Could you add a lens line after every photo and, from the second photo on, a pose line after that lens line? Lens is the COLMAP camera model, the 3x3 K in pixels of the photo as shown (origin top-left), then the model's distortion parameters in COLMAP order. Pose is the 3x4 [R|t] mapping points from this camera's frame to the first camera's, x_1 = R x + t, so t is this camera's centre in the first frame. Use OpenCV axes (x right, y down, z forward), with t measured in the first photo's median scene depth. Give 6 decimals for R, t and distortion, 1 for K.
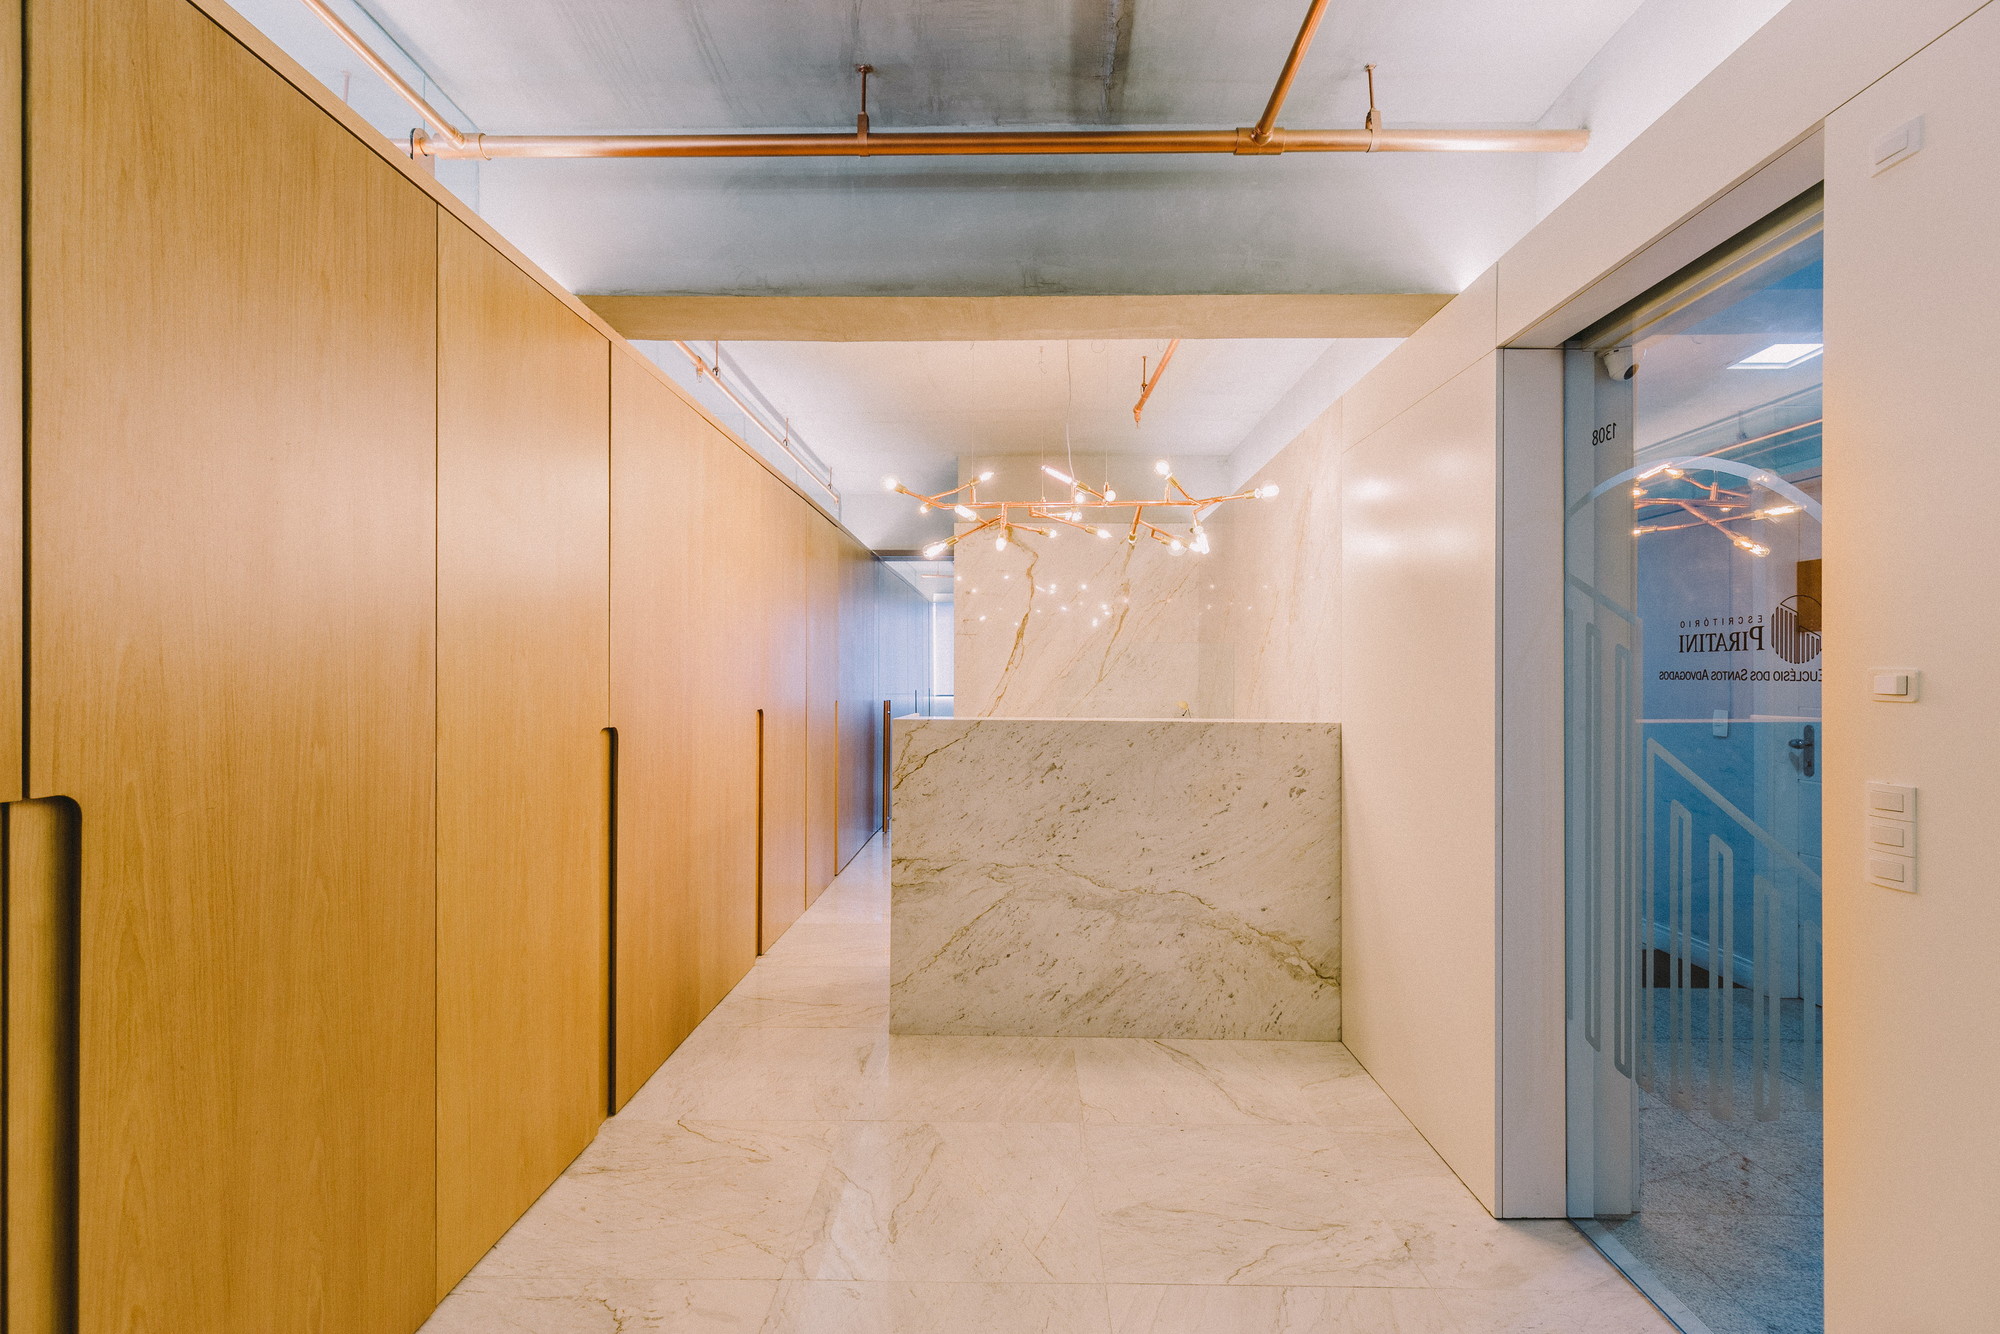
lens RADIAL K [[923.1, 0, 1010.9], [0, 923.1, 666.4], [0, 0, 1]] dist [0.004044, -0.002852]
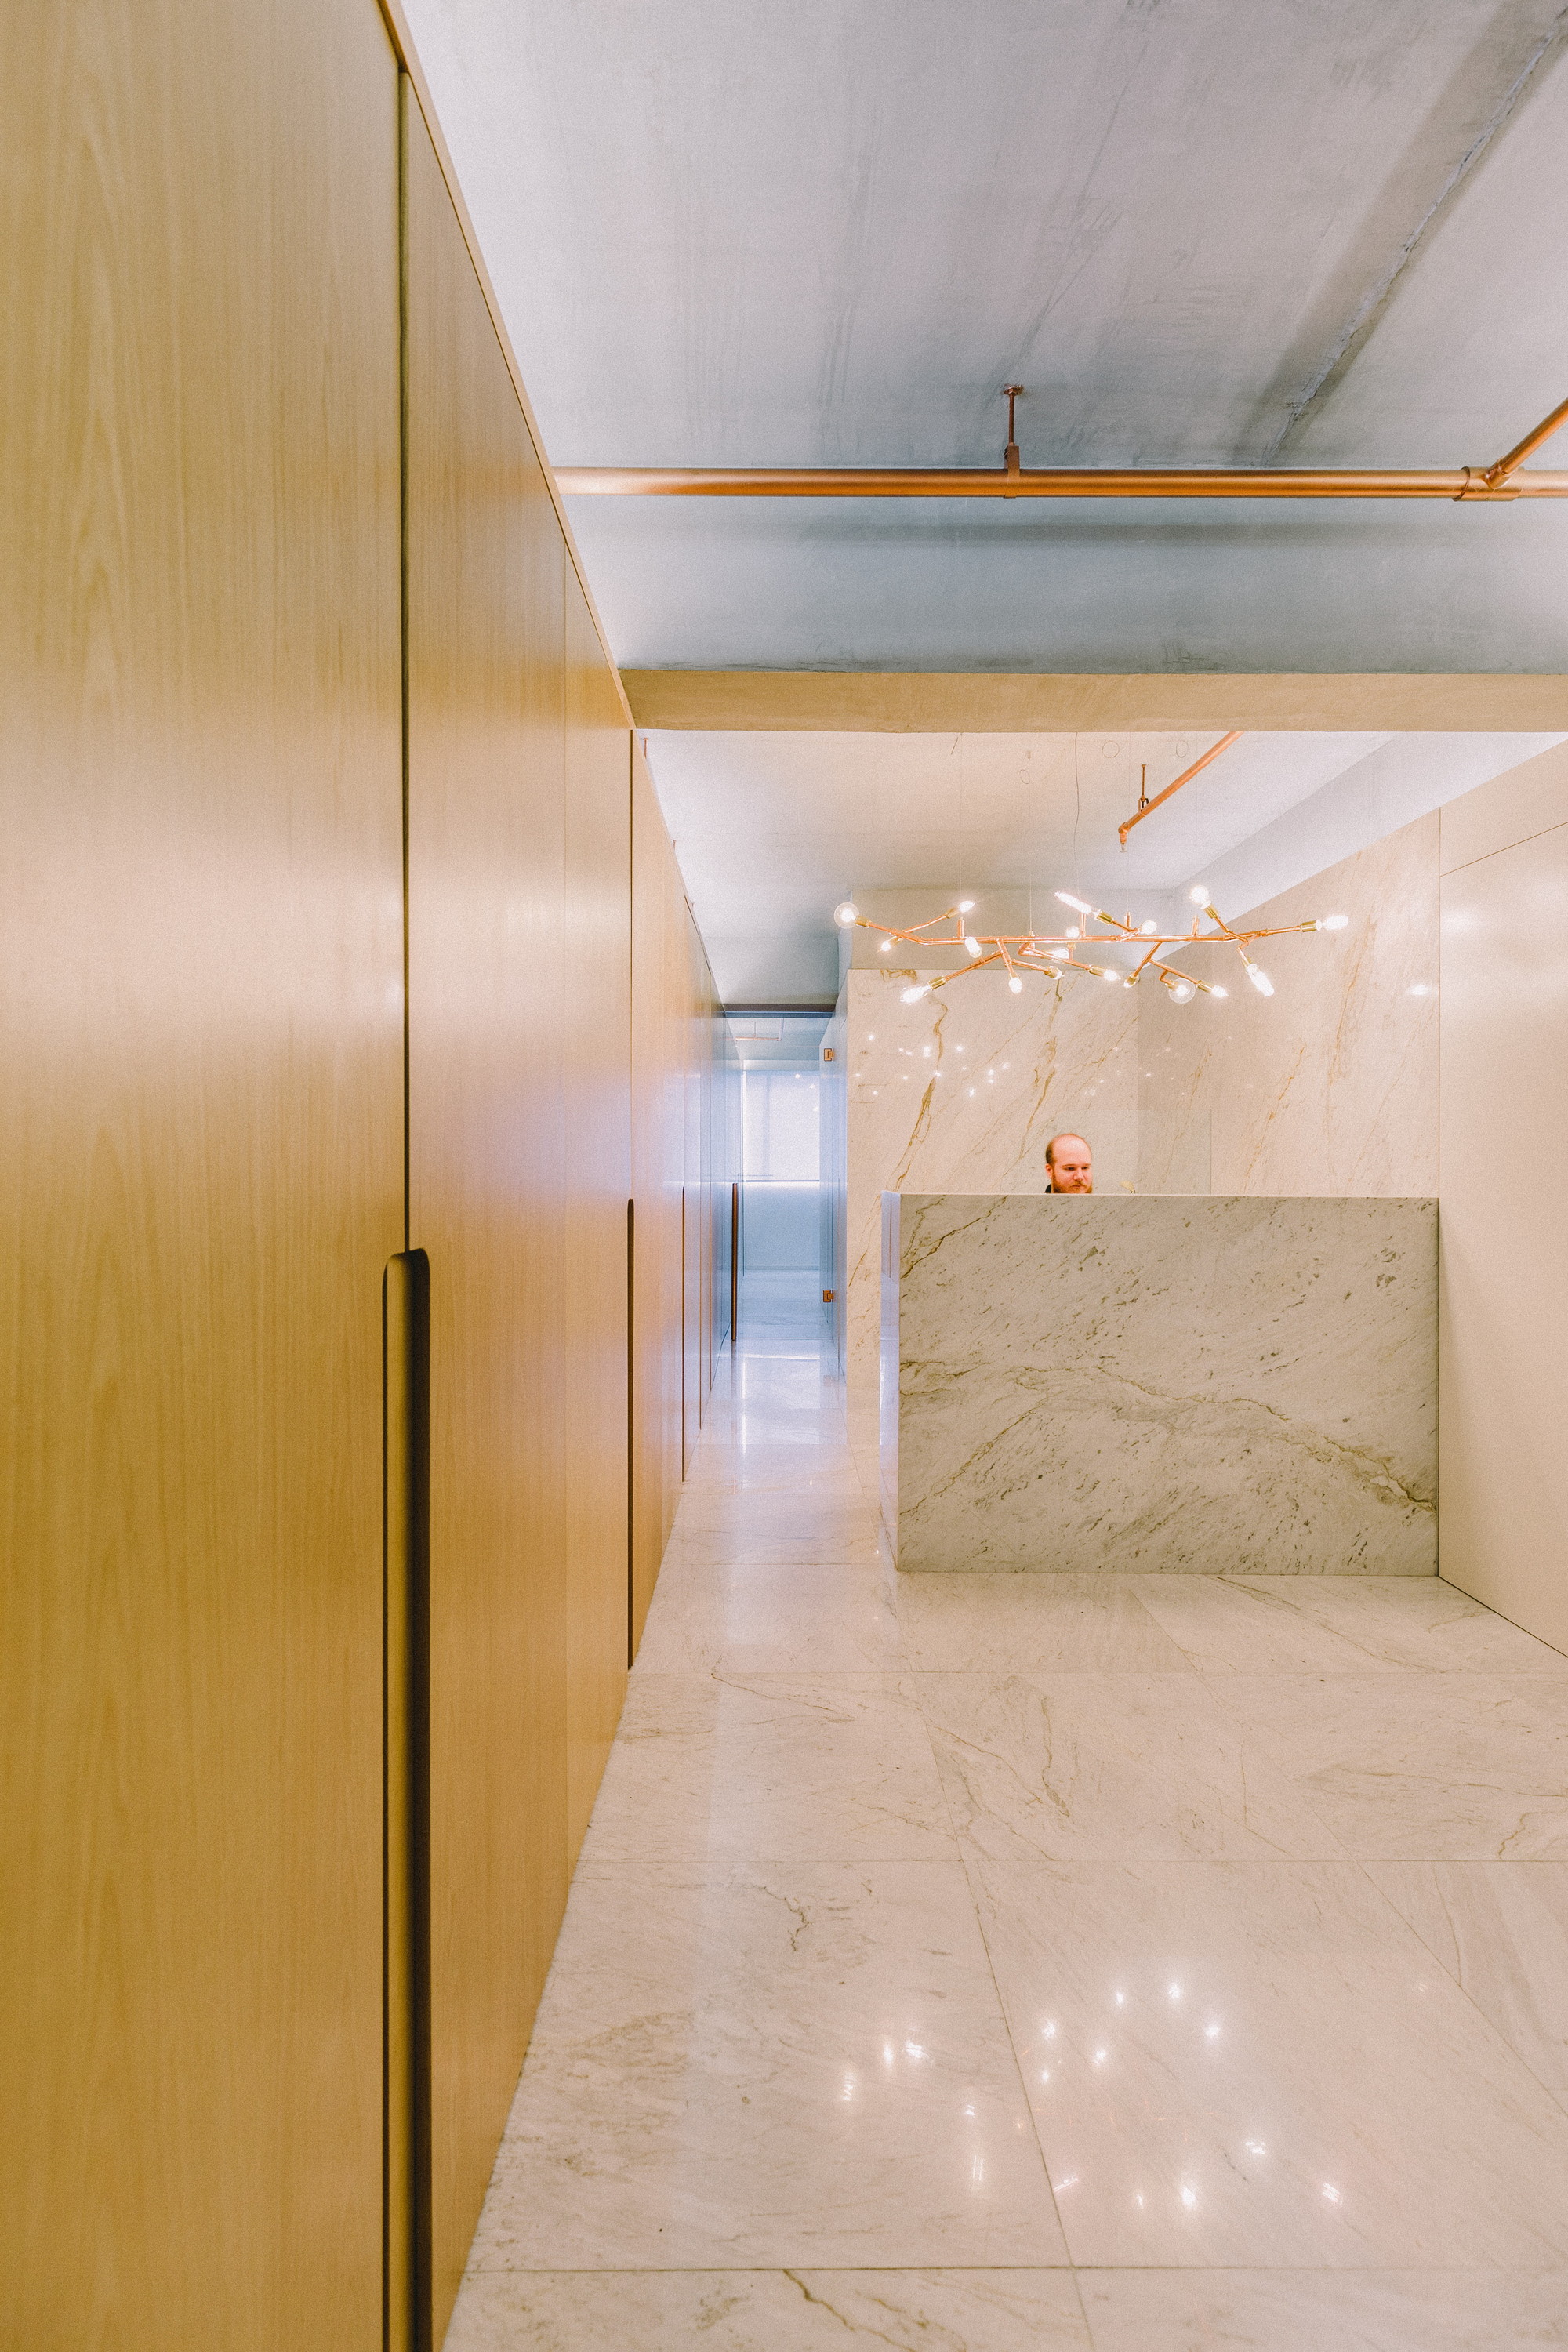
lens RADIAL K [[1085.6, 0, 771.6], [0, 1085.6, 1159.8], [0, 0, 1]] dist [0.004044, -0.002852]
pose [[0.999831, -0.000073, 0.018369, -0.300410], [-0.000048, 0.999978, 0.006614, 0.022714], [-0.018369, -0.006614, 0.999809, 0.027283]]
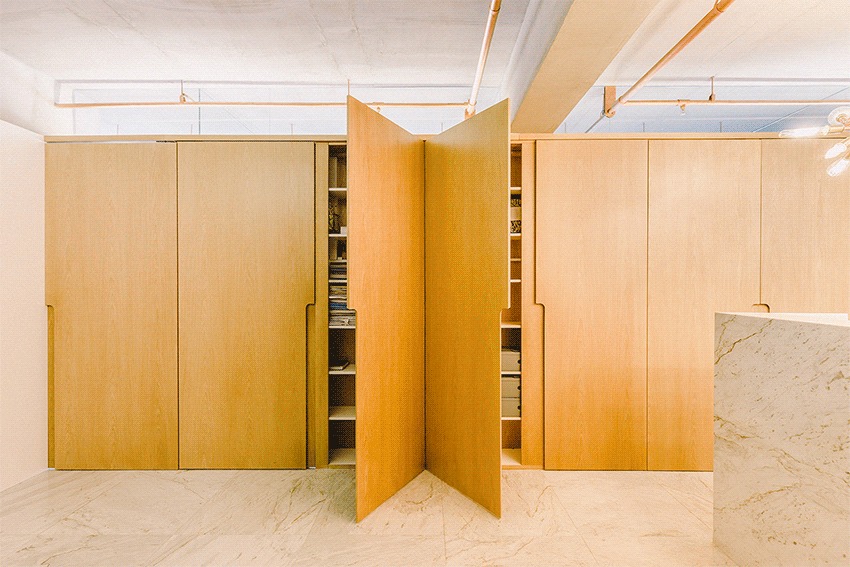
lens RADIAL K [[380.9, 0, 424.2], [0, 380.9, 286.2], [0, 0, 1]] dist [0.003698, 0.000203]
pose [[-0.003800, 0.003132, -0.999988, 0.498147], [0.004417, 0.999985, 0.003115, 0.017012], [0.999983, -0.004405, -0.003814, 0.658329]]
